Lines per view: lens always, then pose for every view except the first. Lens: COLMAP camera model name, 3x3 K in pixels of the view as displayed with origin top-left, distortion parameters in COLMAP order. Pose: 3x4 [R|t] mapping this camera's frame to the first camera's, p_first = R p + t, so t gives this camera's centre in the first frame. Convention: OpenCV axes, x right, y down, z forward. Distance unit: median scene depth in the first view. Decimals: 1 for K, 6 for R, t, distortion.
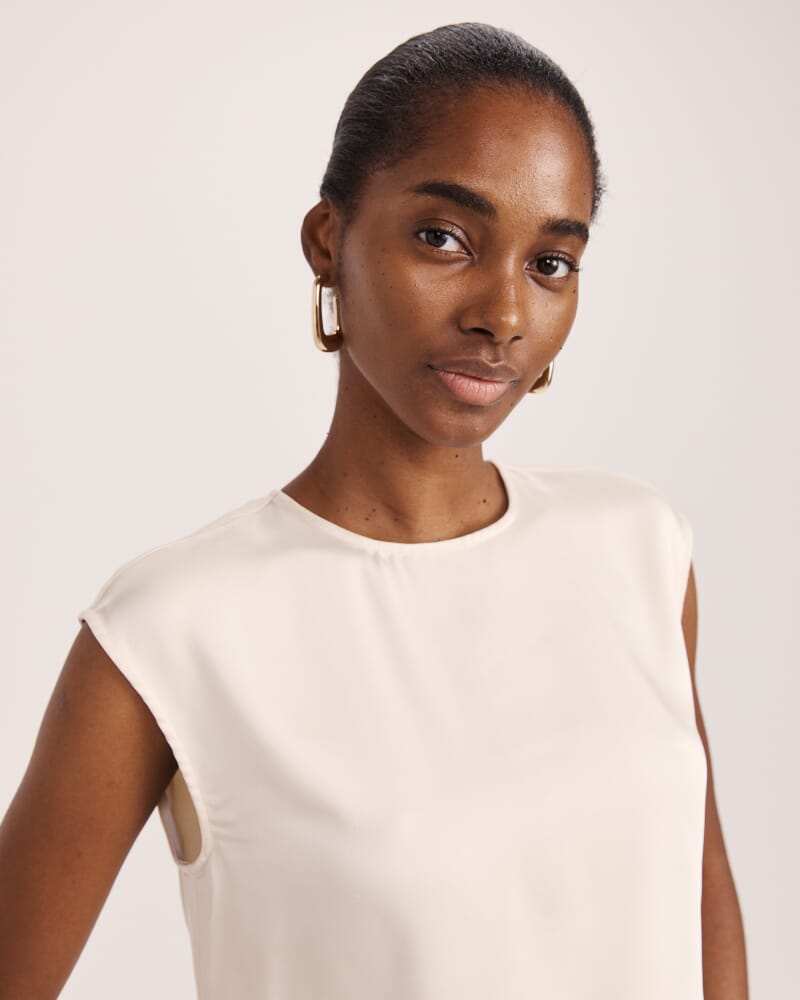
lens RADIAL K [[1223.3, 0, 400.0], [0, 1223.3, 500.0], [0, 0, 1]] dist [0.079246, -0.008389]
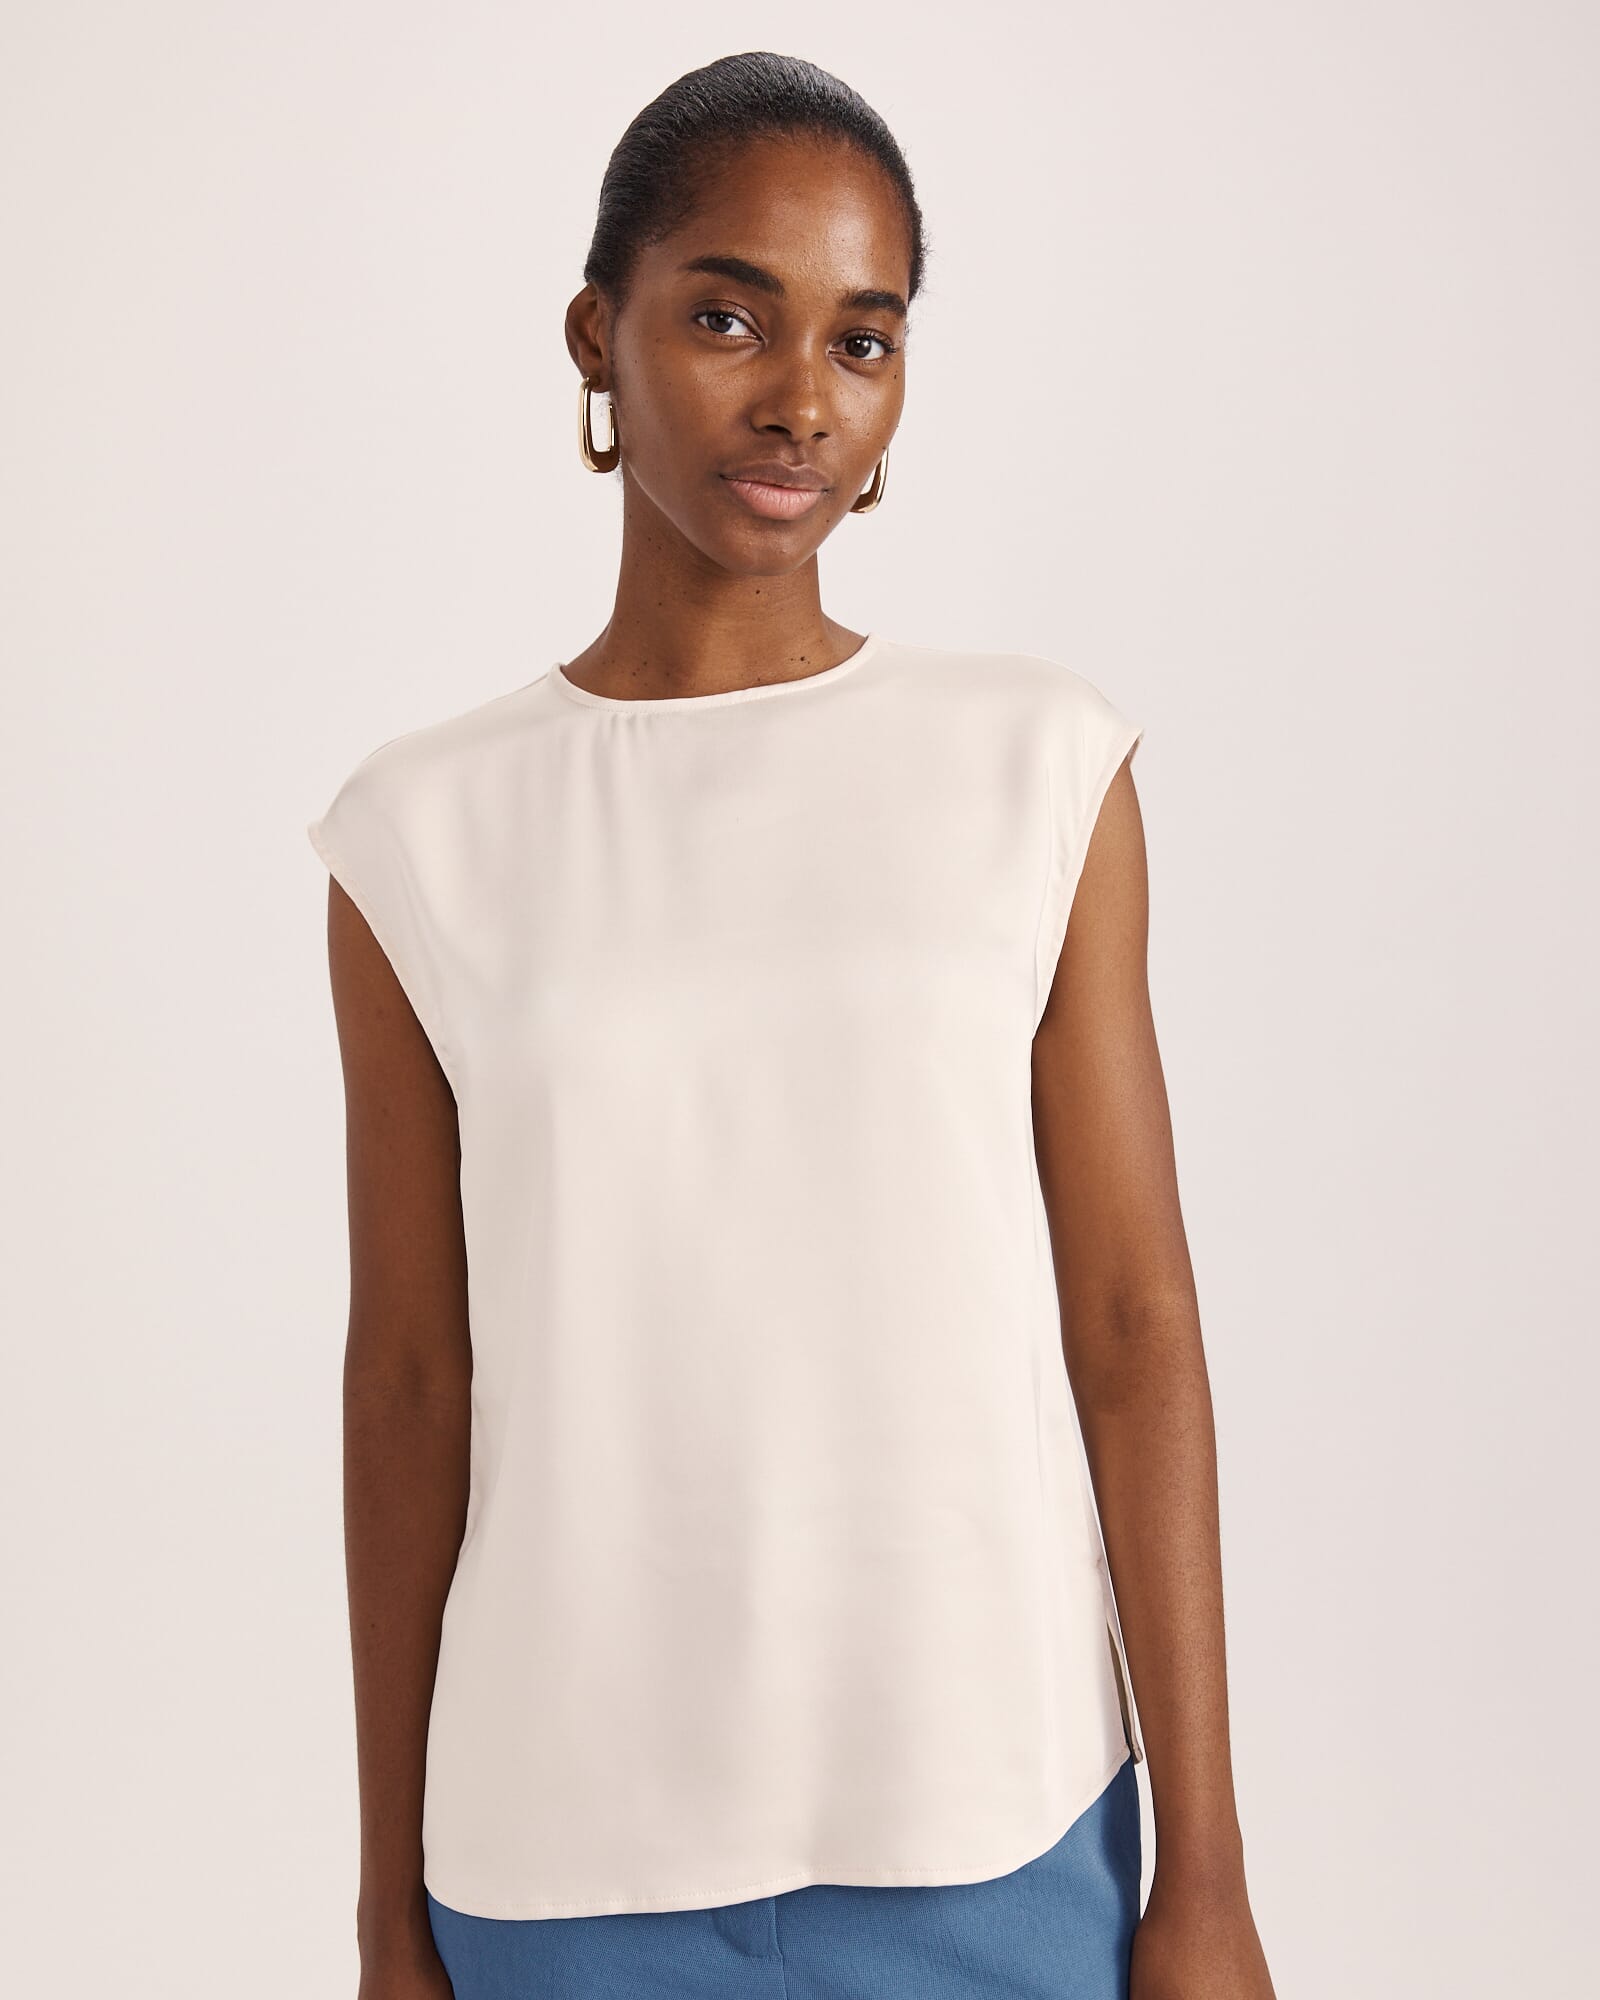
lens RADIAL K [[2446.6, 0, 800.0], [0, 2446.6, 1000.0], [0, 0, 1]] dist [0.079246, -0.008389]
pose [[0.997679, -0.058566, -0.034733, 0.116389], [0.060260, 0.996934, 0.049916, 0.171527], [0.031703, -0.051893, 0.998149, -0.718312]]
